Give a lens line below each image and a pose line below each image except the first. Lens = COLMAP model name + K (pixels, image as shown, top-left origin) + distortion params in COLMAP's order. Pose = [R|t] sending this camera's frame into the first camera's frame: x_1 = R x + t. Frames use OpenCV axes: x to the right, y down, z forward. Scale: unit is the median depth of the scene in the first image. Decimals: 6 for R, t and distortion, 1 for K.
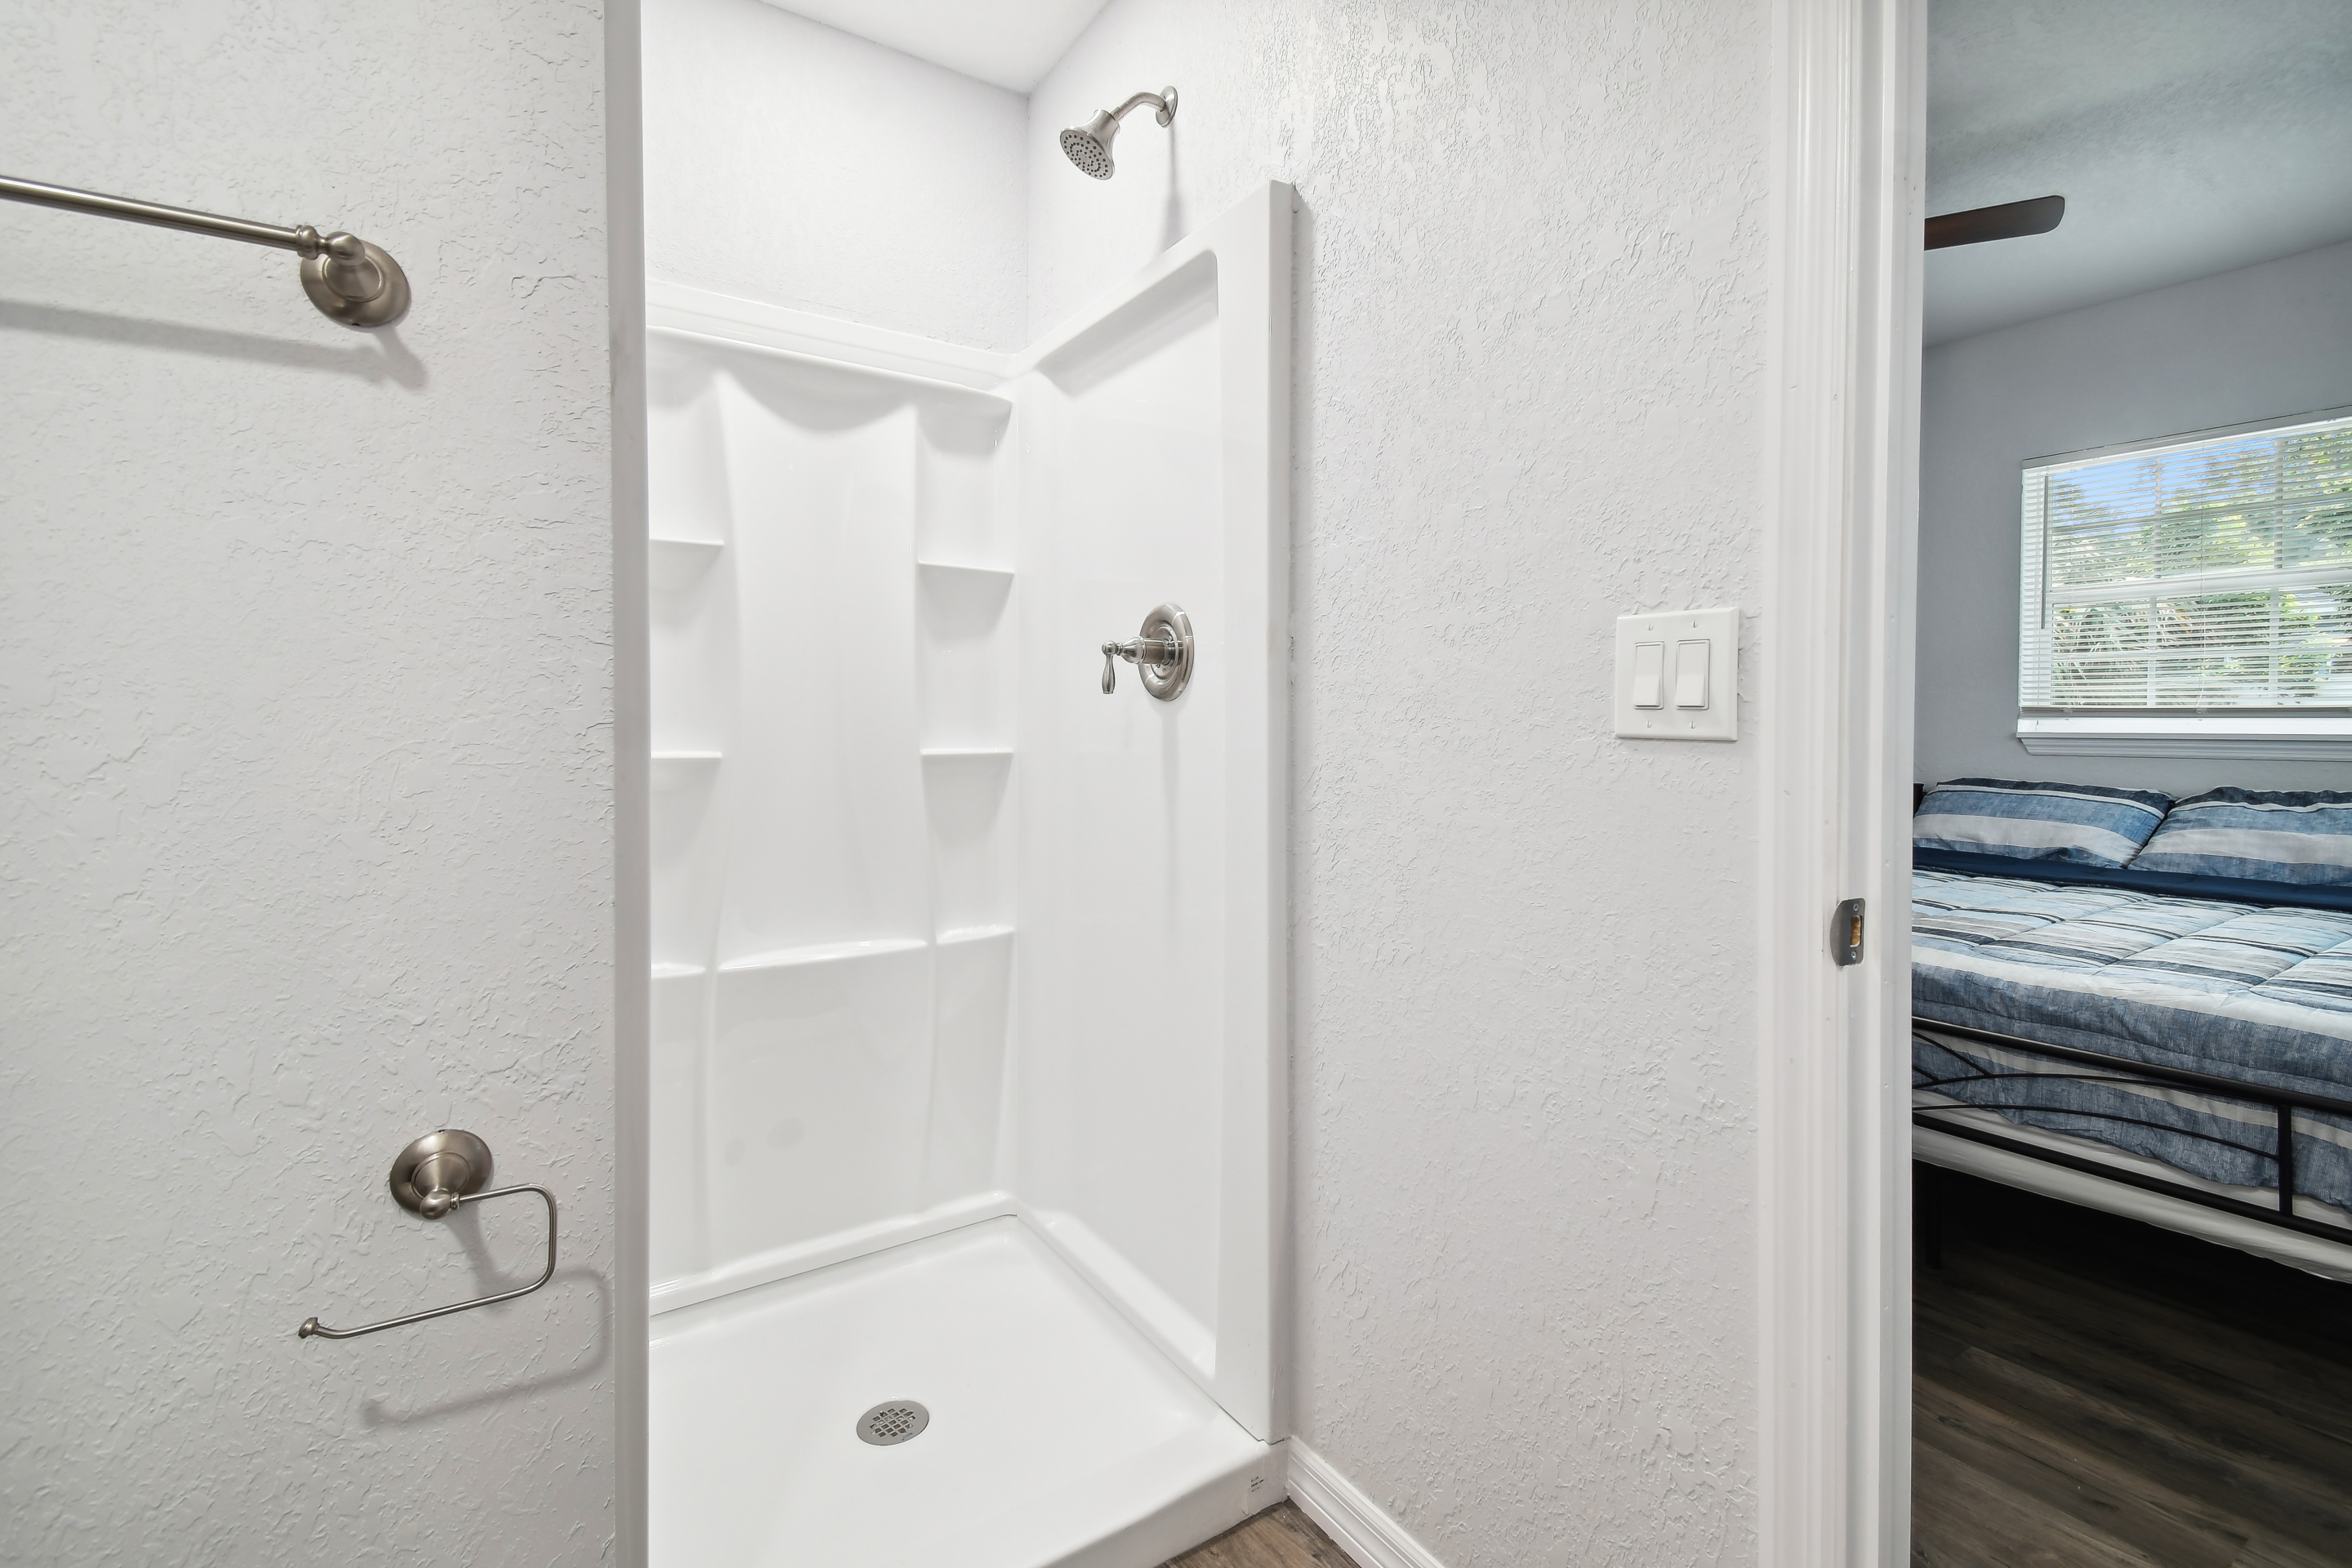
lens RADIAL K [[1042.9, 0, 1185.7], [0, 1042.9, 733.6], [0, 0, 1]] dist [0.037871, -0.019633]
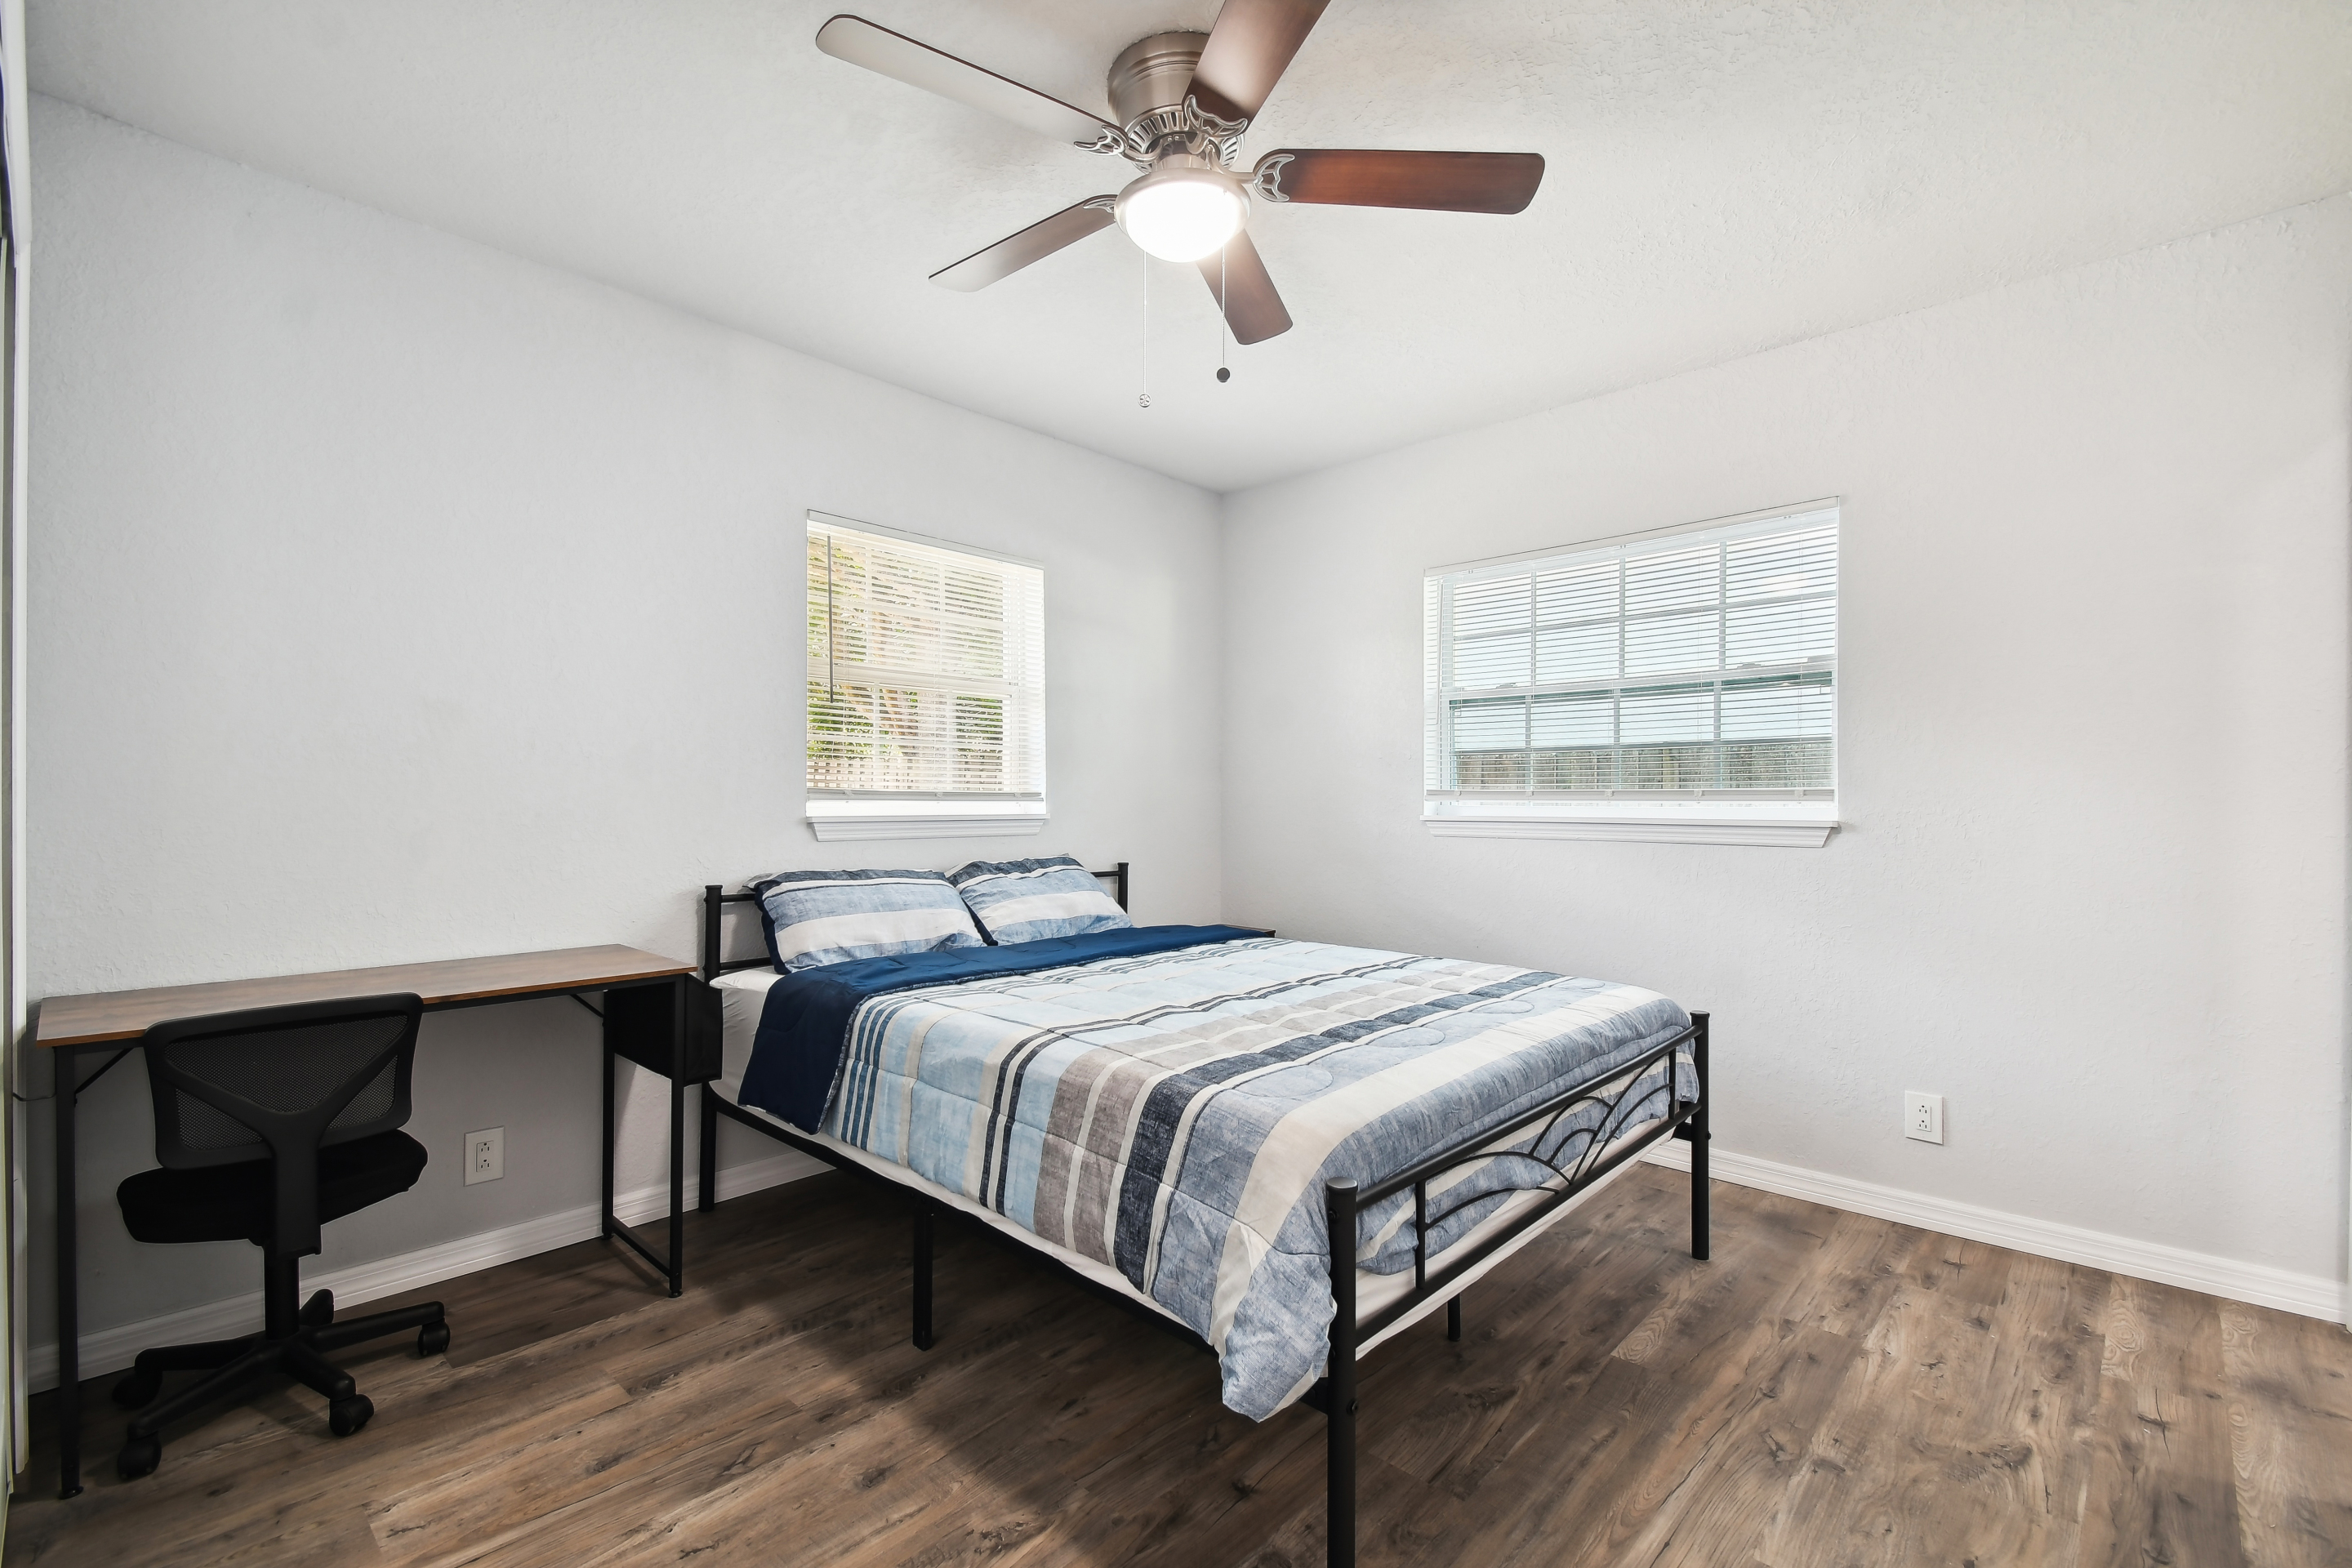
lens RADIAL K [[1027.2, 0, 1181.0], [0, 1027.2, 800.3], [0, 0, 1]] dist [0.039442, -0.023133]
pose [[-0.234607, 0.003173, 0.972085, -0.235727], [0.011100, 0.999938, -0.000585, -0.020772], [-0.972027, 0.010653, -0.234628, 1.706341]]
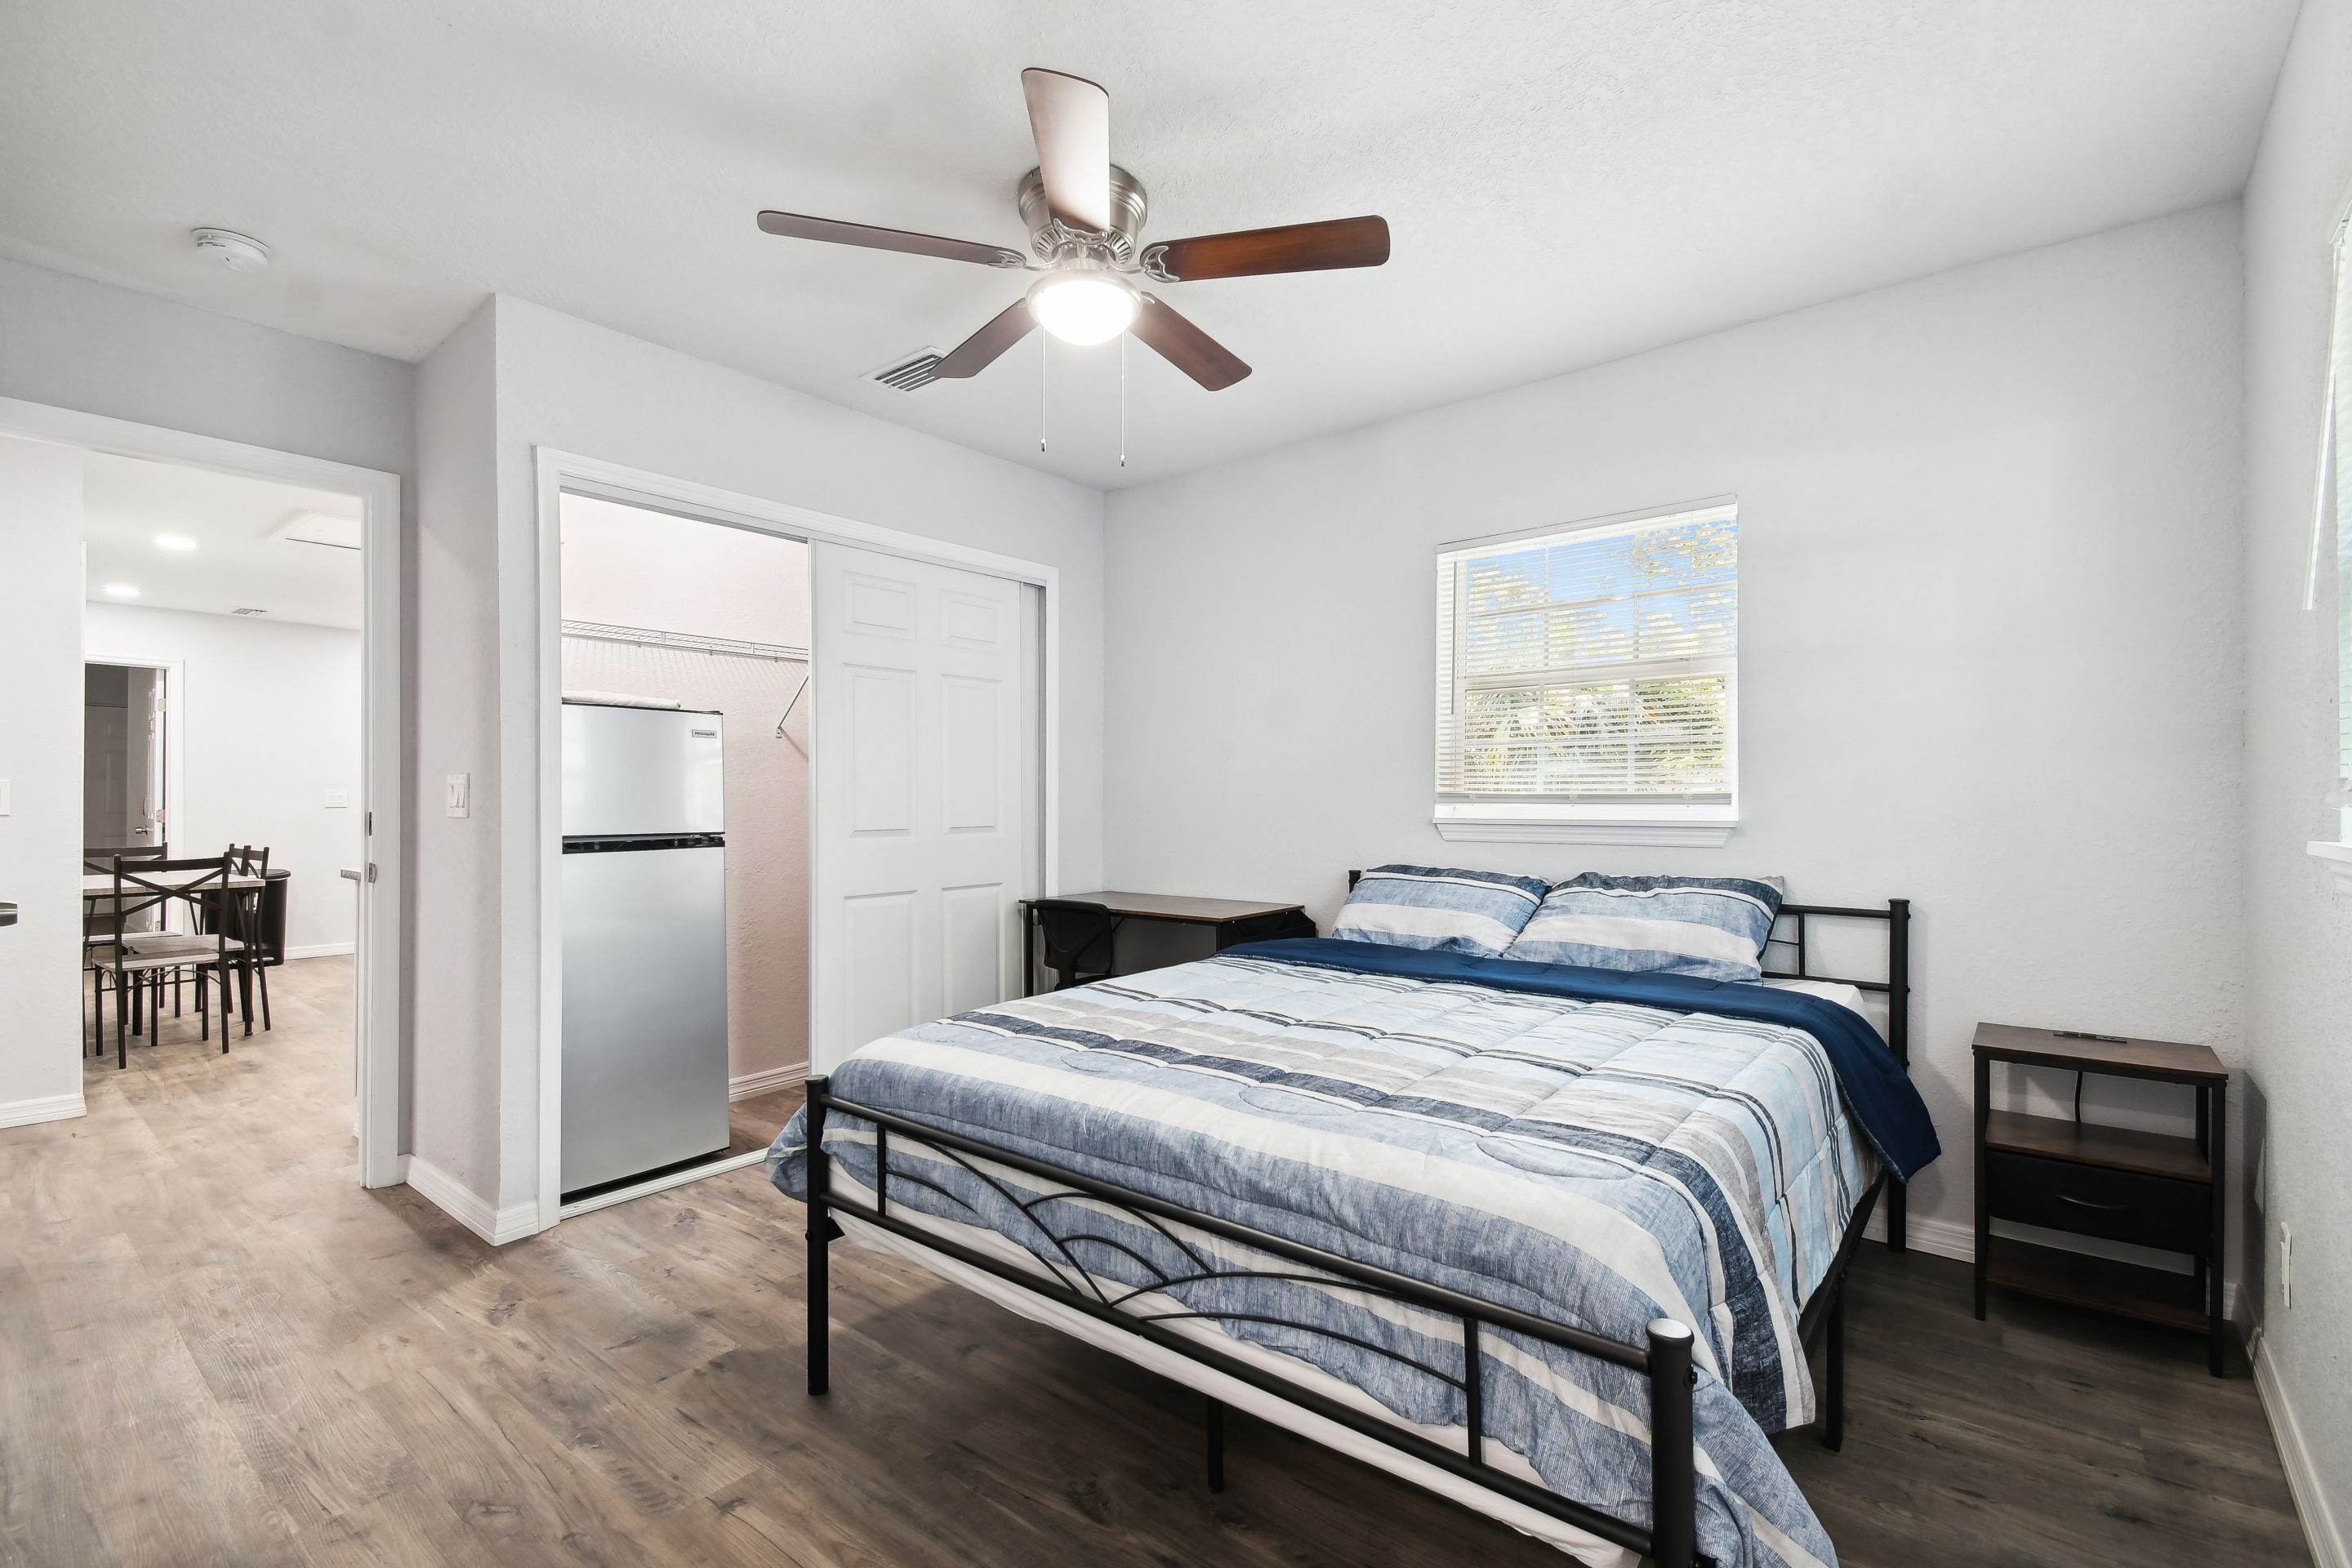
lens RADIAL K [[1027.2, 0, 1181.0], [0, 1027.2, 800.3], [0, 0, 1]] dist [0.039442, -0.023133]
pose [[0.953335, 0.002276, 0.301906, 0.507025], [0.001885, 0.999907, -0.013489, -0.010009], [-0.301909, 0.013429, 0.953242, 0.287002]]
